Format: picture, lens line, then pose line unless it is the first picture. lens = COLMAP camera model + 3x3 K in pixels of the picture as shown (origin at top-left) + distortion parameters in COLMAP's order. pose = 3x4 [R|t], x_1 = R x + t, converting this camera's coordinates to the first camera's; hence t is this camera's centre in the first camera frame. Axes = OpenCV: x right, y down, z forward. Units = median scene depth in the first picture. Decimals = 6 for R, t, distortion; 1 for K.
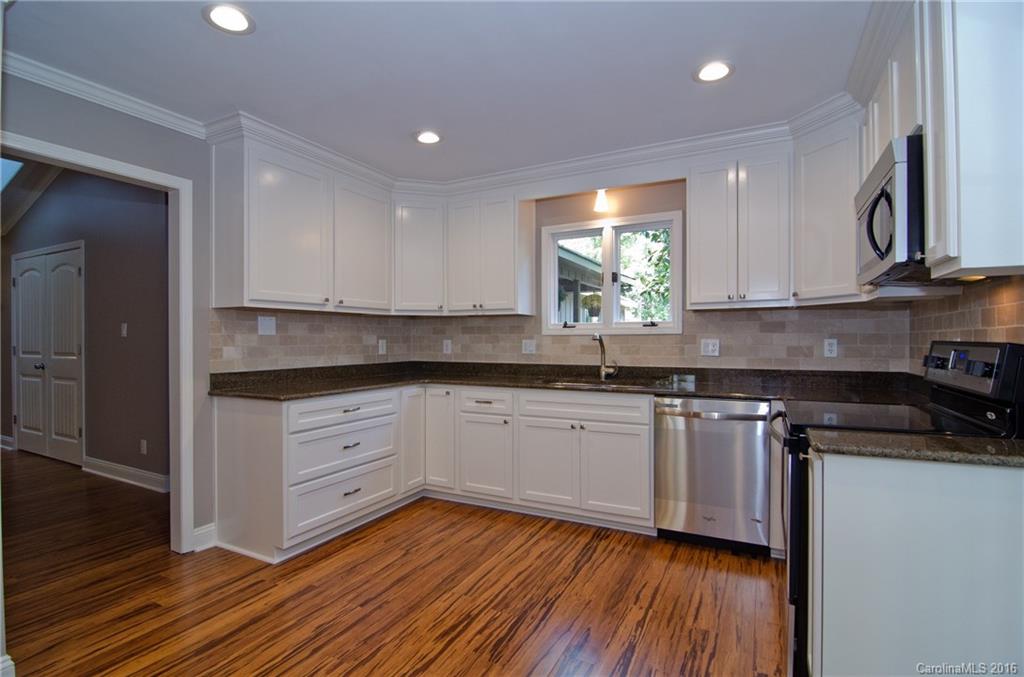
lens RADIAL K [[493.2, 0, 510.5], [0, 493.2, 340.7], [0, 0, 1]] dist [-0.003301, -0.012446]
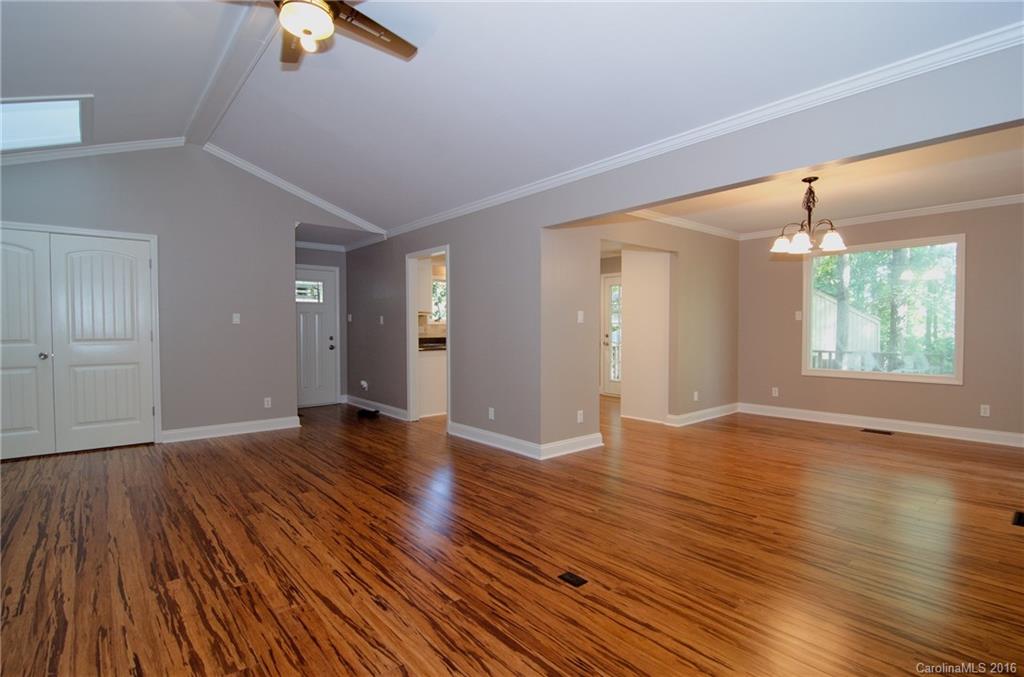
lens RADIAL K [[493.2, 0, 510.5], [0, 493.2, 340.7], [0, 0, 1]] dist [-0.003301, -0.012446]
pose [[0.379538, -0.024805, 0.924844, -2.050362], [0.005053, 0.999681, 0.024739, 0.009907], [-0.925162, -0.004716, 0.379542, -0.201725]]
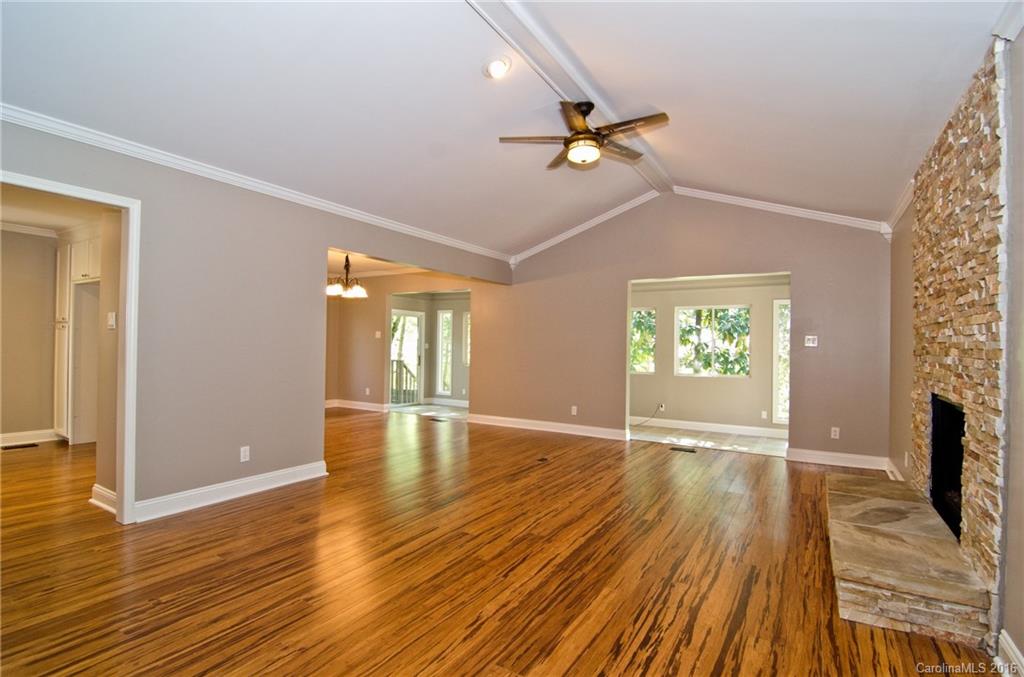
lens RADIAL K [[493.2, 0, 510.5], [0, 493.2, 340.7], [0, 0, 1]] dist [-0.003301, -0.012446]
pose [[-0.997076, -0.015938, 0.074740, -1.433558], [-0.016451, 0.999845, -0.006249, 0.000663], [-0.074629, -0.007460, -0.997183, 1.428295]]
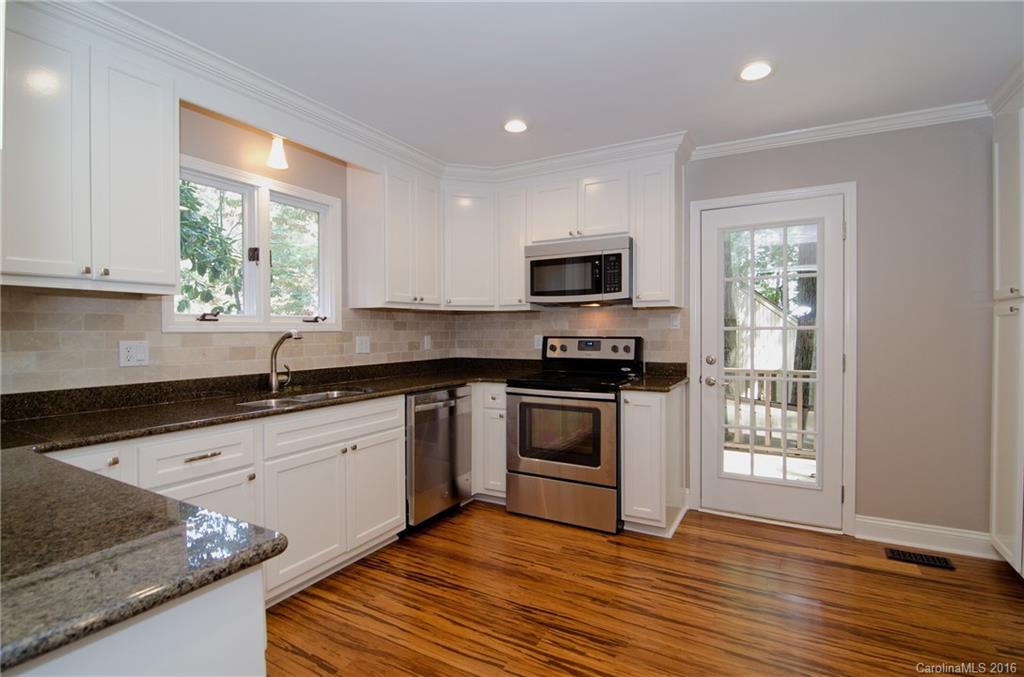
lens RADIAL K [[493.2, 0, 510.5], [0, 493.2, 340.7], [0, 0, 1]] dist [-0.003301, -0.012446]
pose [[0.036564, -0.017238, 0.999183, -0.566626], [0.007593, 0.999827, 0.016971, -0.008884], [-0.999302, 0.006966, 0.036688, 0.630663]]
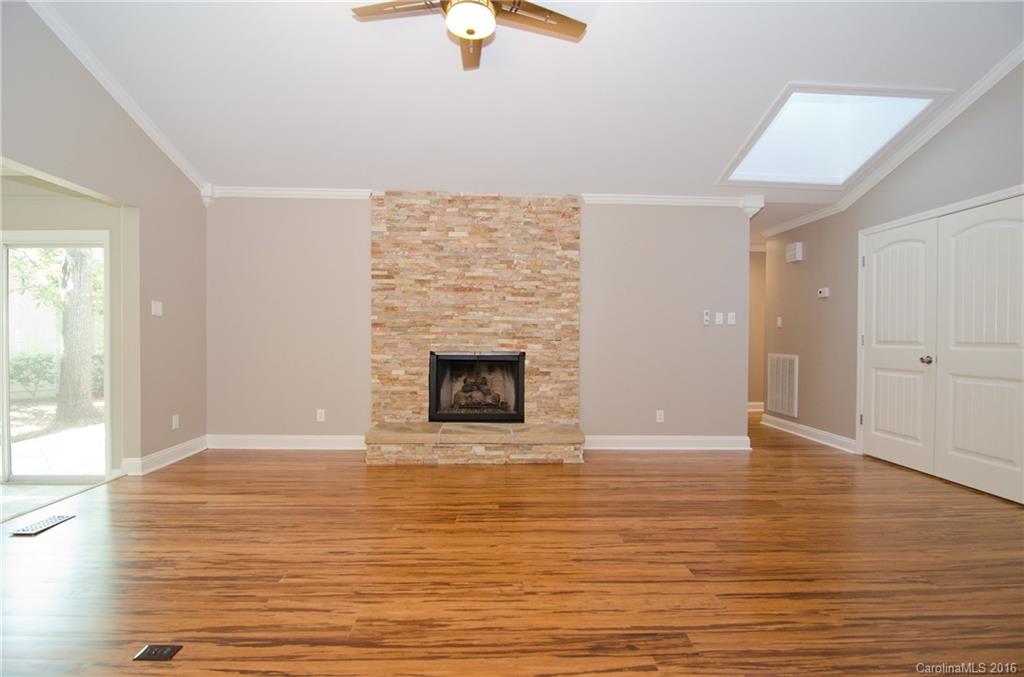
lens RADIAL K [[493.2, 0, 510.5], [0, 493.2, 340.7], [0, 0, 1]] dist [-0.003301, -0.012446]
pose [[0.496225, 0.013906, -0.868082, -0.855659], [-0.011703, 0.999888, 0.009328, 0.031554], [0.868115, 0.005530, 0.496333, 0.027439]]
